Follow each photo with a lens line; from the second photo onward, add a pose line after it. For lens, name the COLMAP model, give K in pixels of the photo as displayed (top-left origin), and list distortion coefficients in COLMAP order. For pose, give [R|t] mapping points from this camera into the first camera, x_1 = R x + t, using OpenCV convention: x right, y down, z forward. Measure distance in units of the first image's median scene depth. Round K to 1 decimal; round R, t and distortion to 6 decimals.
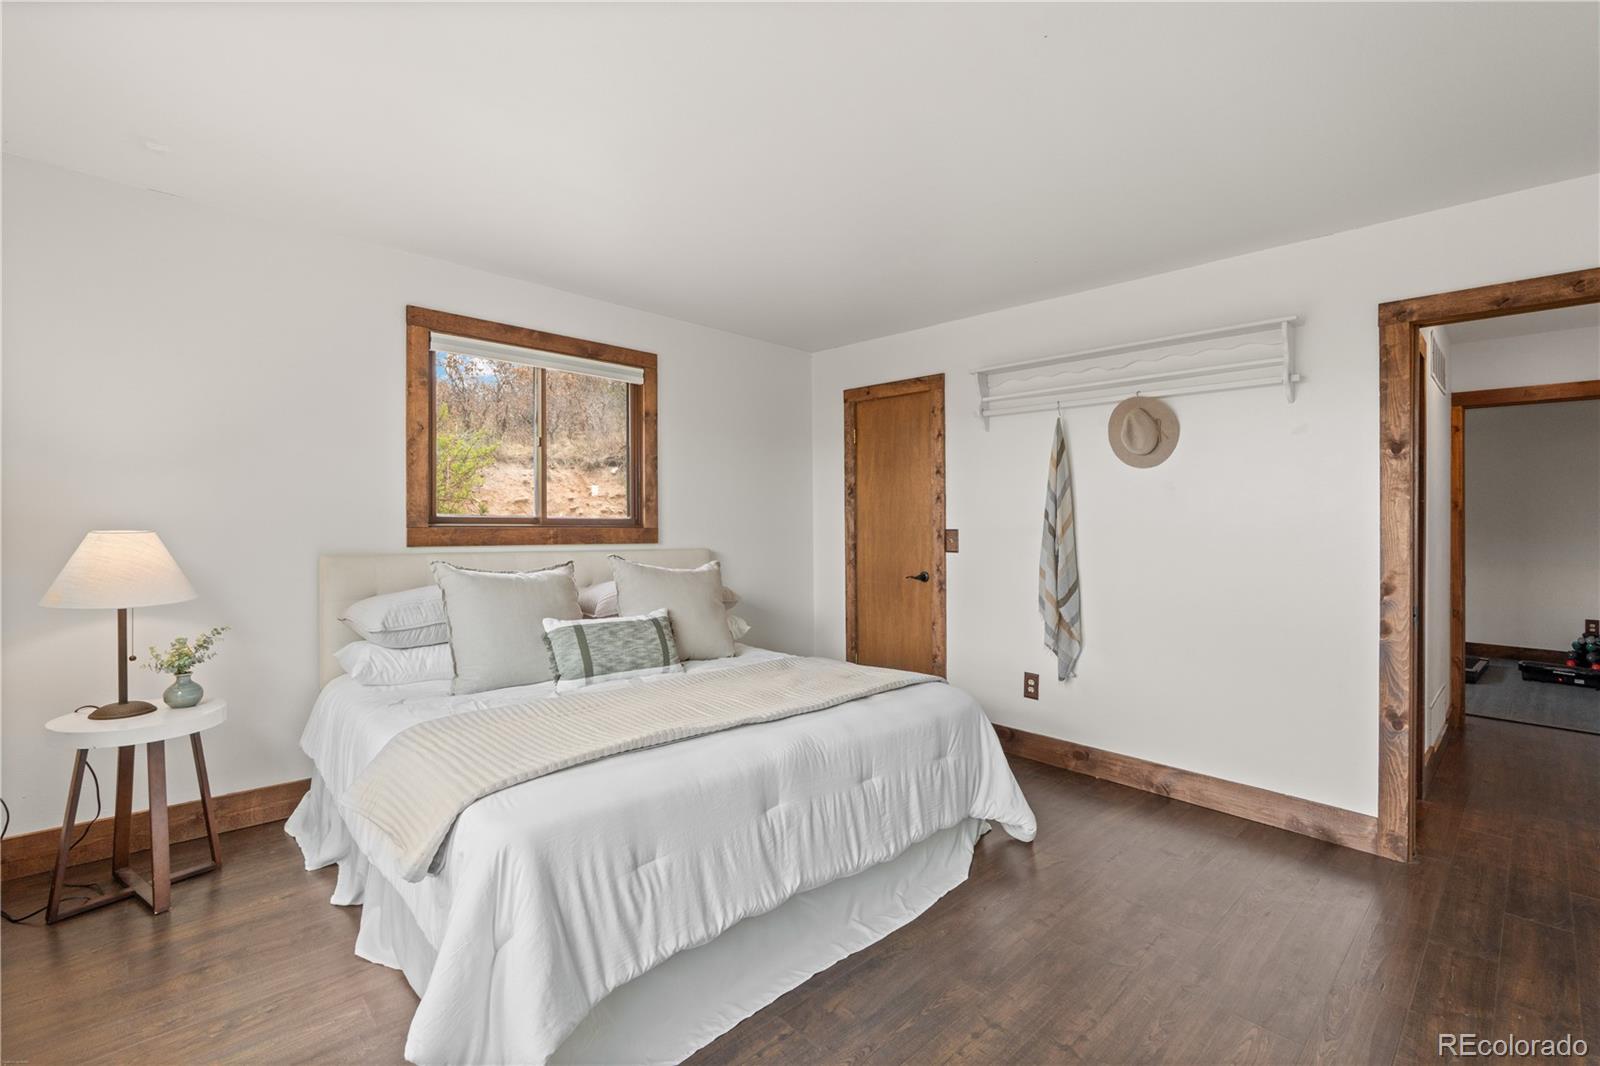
lens RADIAL K [[707.5, 0, 804.2], [0, 707.5, 523.5], [0, 0, 1]] dist [-0.002469, -0.000495]
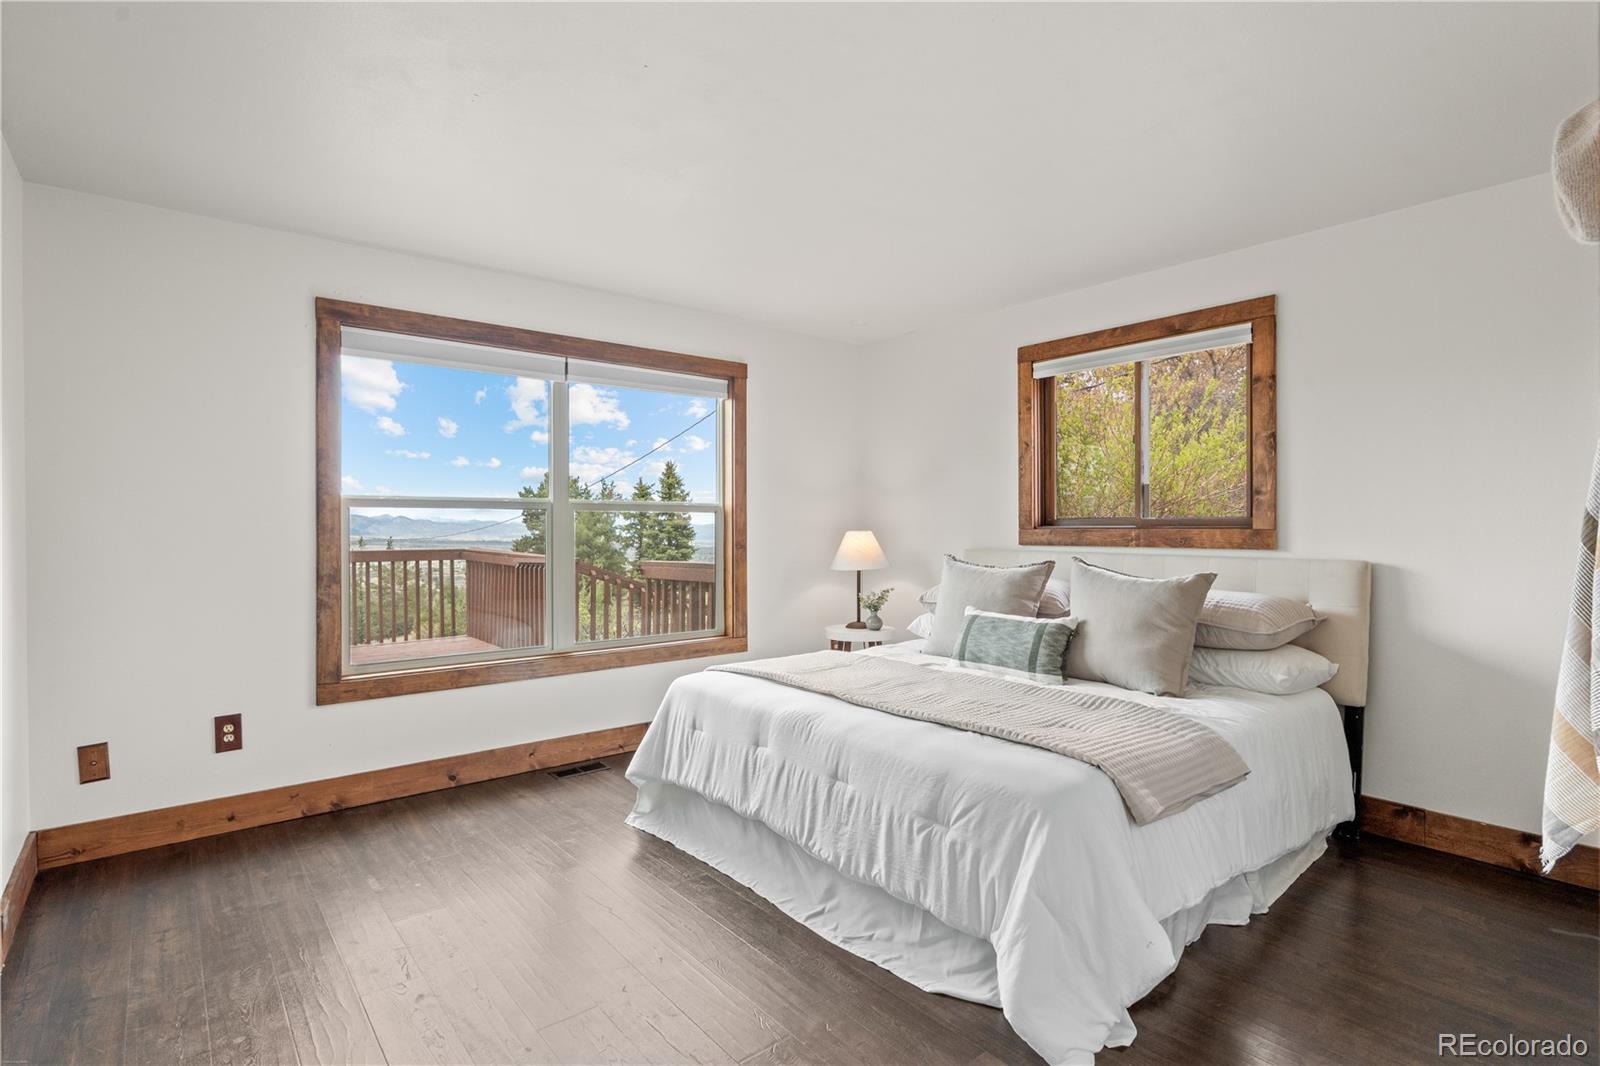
lens RADIAL K [[798.1, 0, 803.7], [0, 798.1, 534.7], [0, 0, 1]] dist [-0.004870, -0.000428]
pose [[-0.074481, 0.000382, -0.997222, 0.847773], [-0.000206, 1.000000, 0.000399, 0.015018], [0.997222, 0.000235, -0.074481, 0.731806]]
